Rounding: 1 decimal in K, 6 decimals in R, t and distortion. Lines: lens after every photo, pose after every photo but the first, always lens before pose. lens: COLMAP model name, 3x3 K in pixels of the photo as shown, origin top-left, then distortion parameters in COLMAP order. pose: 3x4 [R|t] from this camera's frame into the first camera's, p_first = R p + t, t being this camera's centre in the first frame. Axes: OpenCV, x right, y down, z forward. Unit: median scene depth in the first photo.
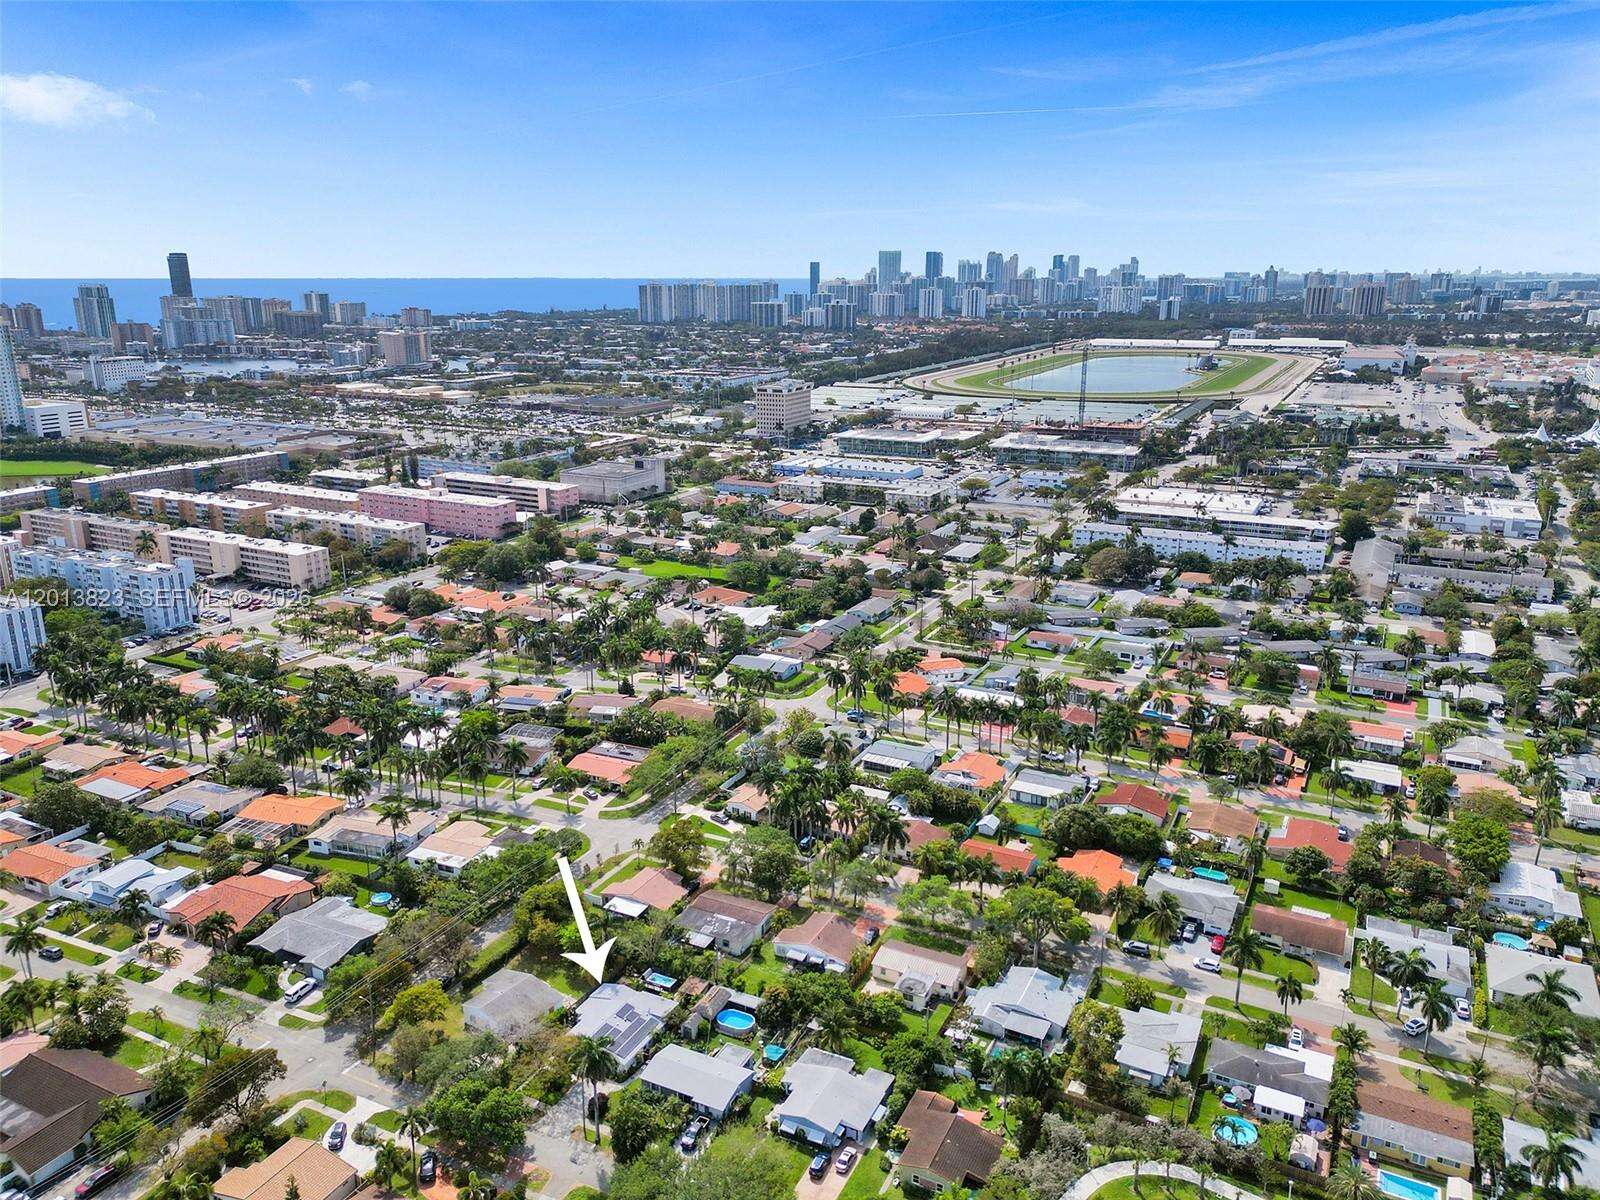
lens RADIAL K [[1125.5, 0, 802.9], [0, 1125.5, 599.4], [0, 0, 1]] dist [-0.000416, -0.004254]
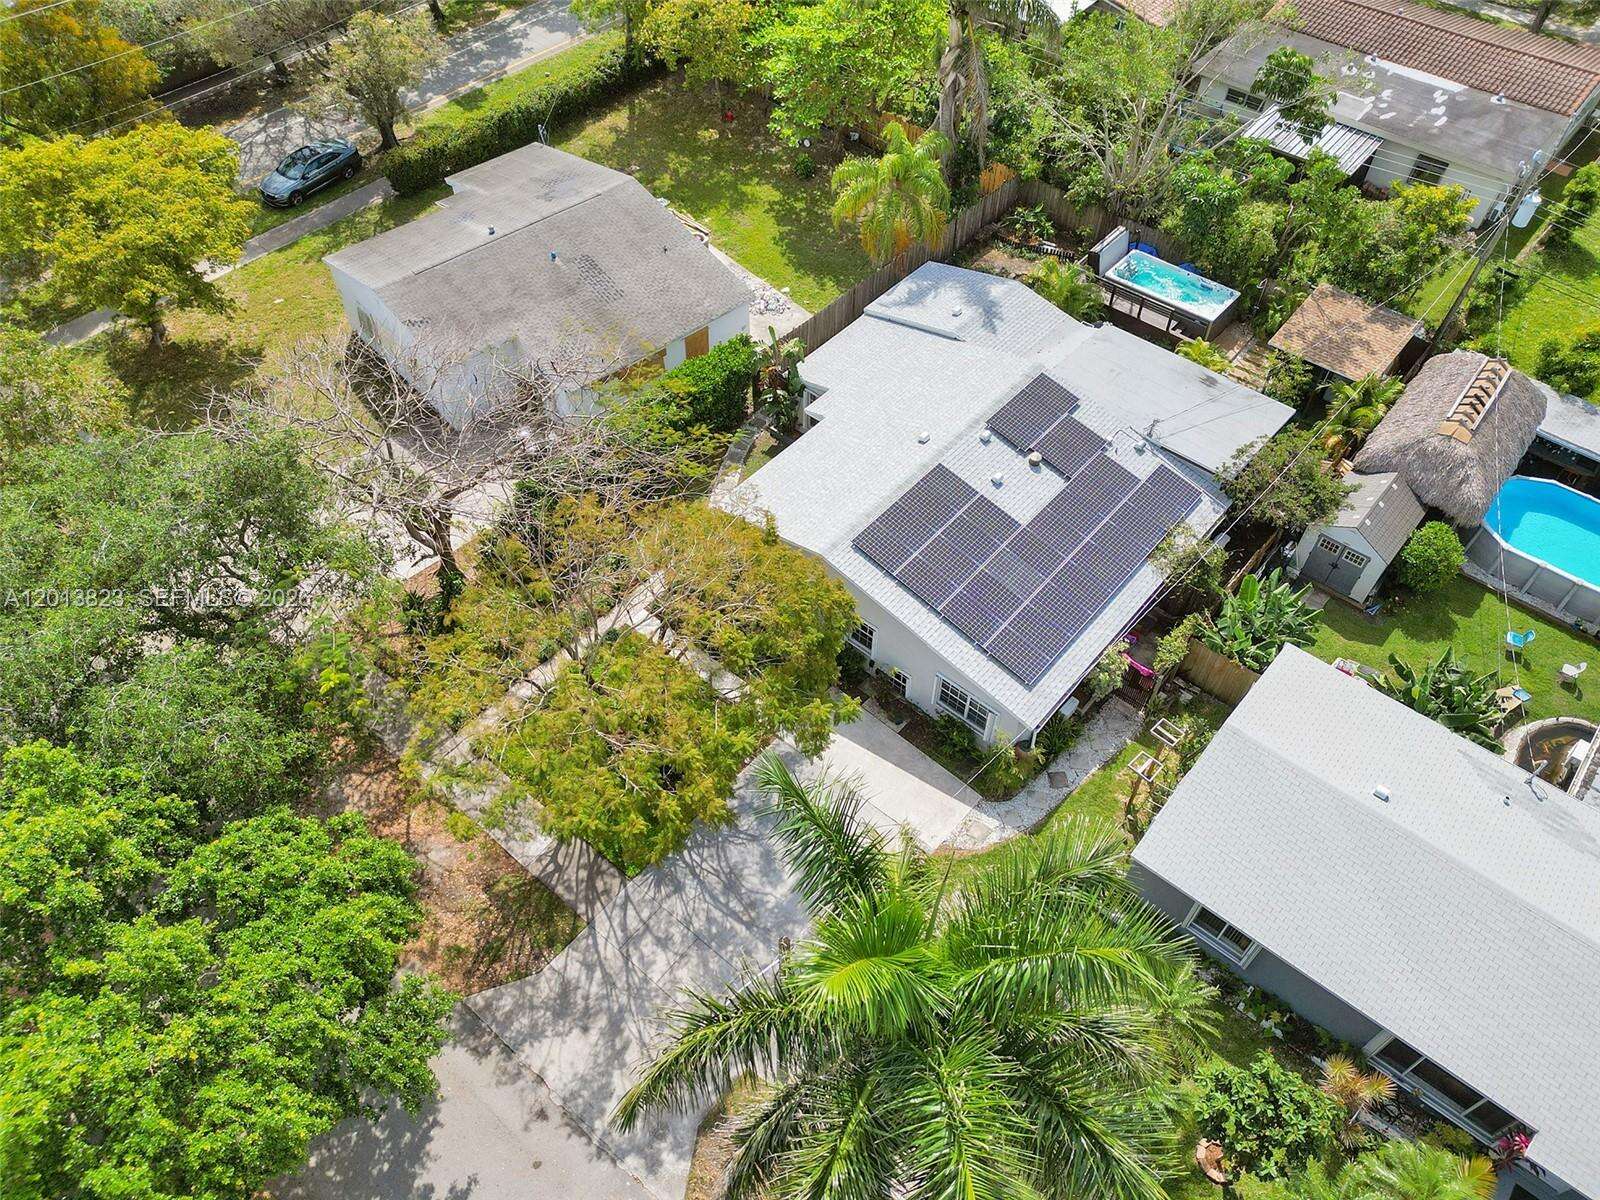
lens RADIAL K [[1156.6, 0, 797.8], [0, 1156.6, 618.7], [0, 0, 1]] dist [0.047430, -0.000460]
pose [[0.967400, 0.198240, -0.157604, -0.140970], [-0.070495, 0.808501, 0.584257, 0.245921], [0.243246, -0.554100, 0.796119, 0.713393]]
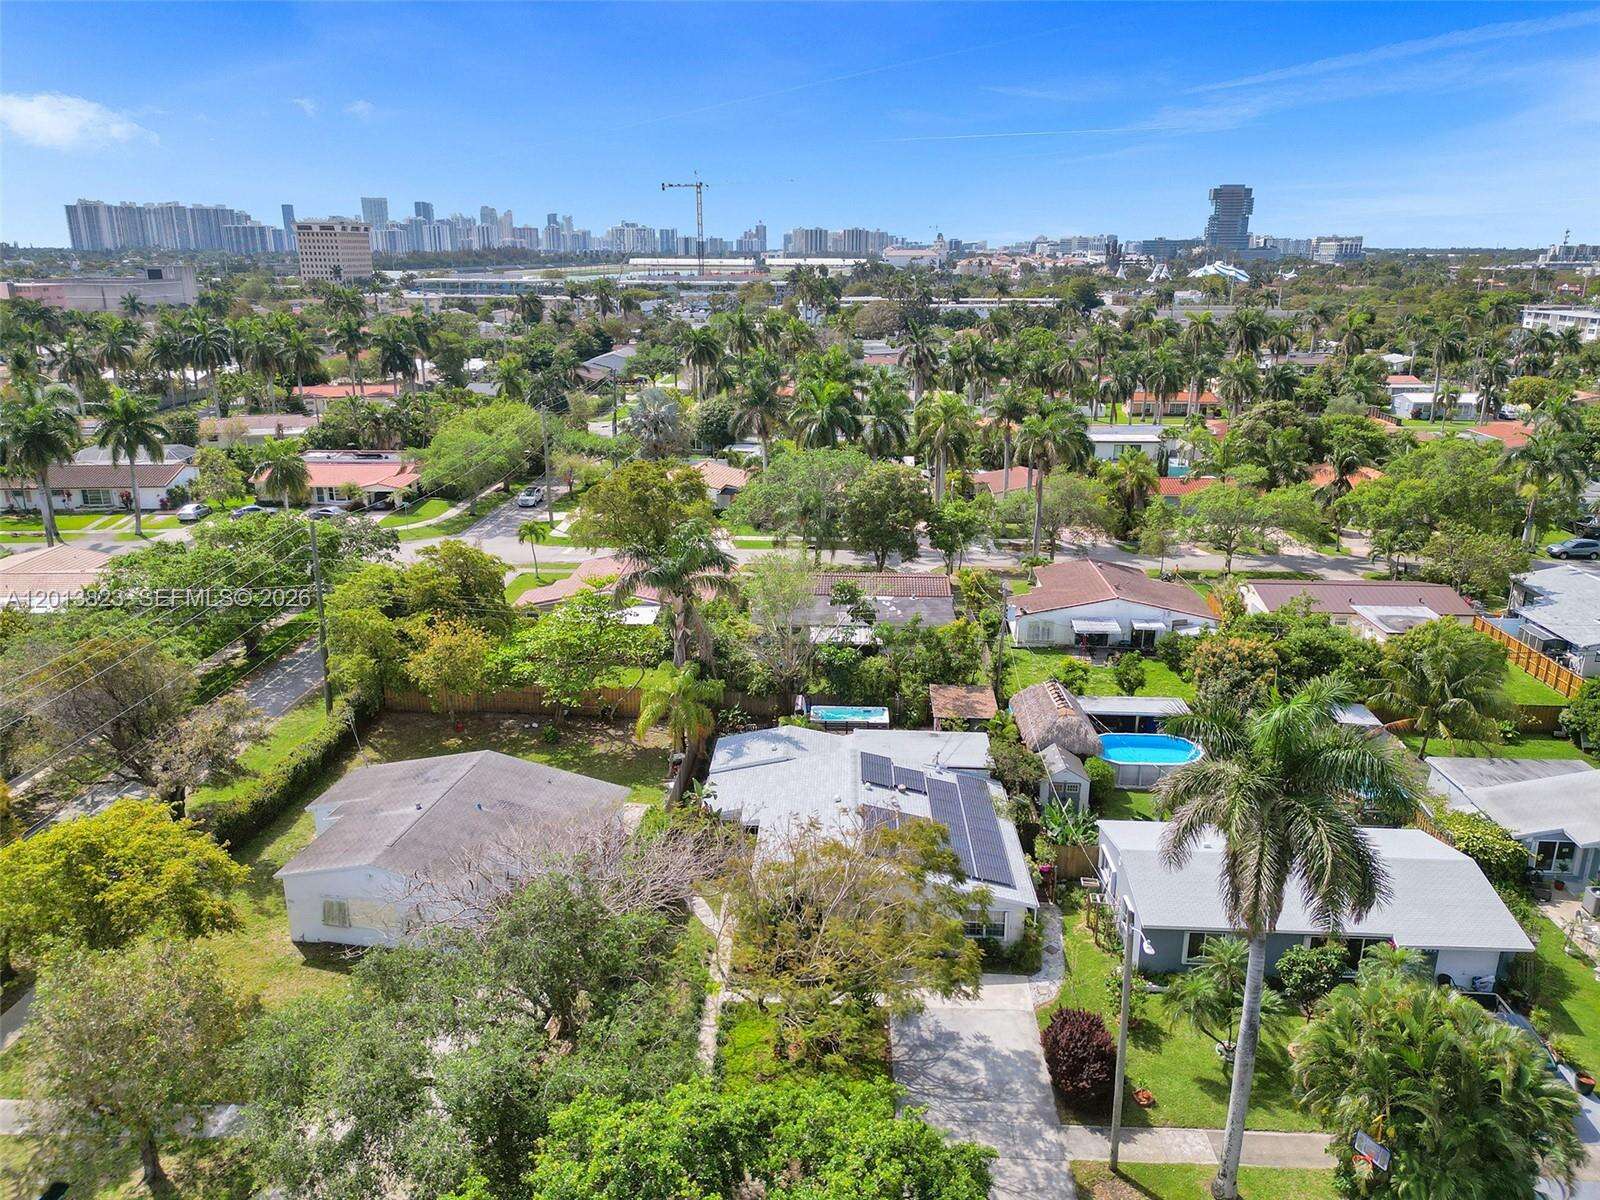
lens RADIAL K [[1156.6, 0, 797.8], [0, 1156.6, 618.7], [0, 0, 1]] dist [0.047430, -0.000460]
pose [[0.915614, -0.123546, 0.382606, -0.260530], [0.104417, 0.992035, 0.070454, 0.266329], [-0.388263, -0.024559, 0.921221, 0.637542]]
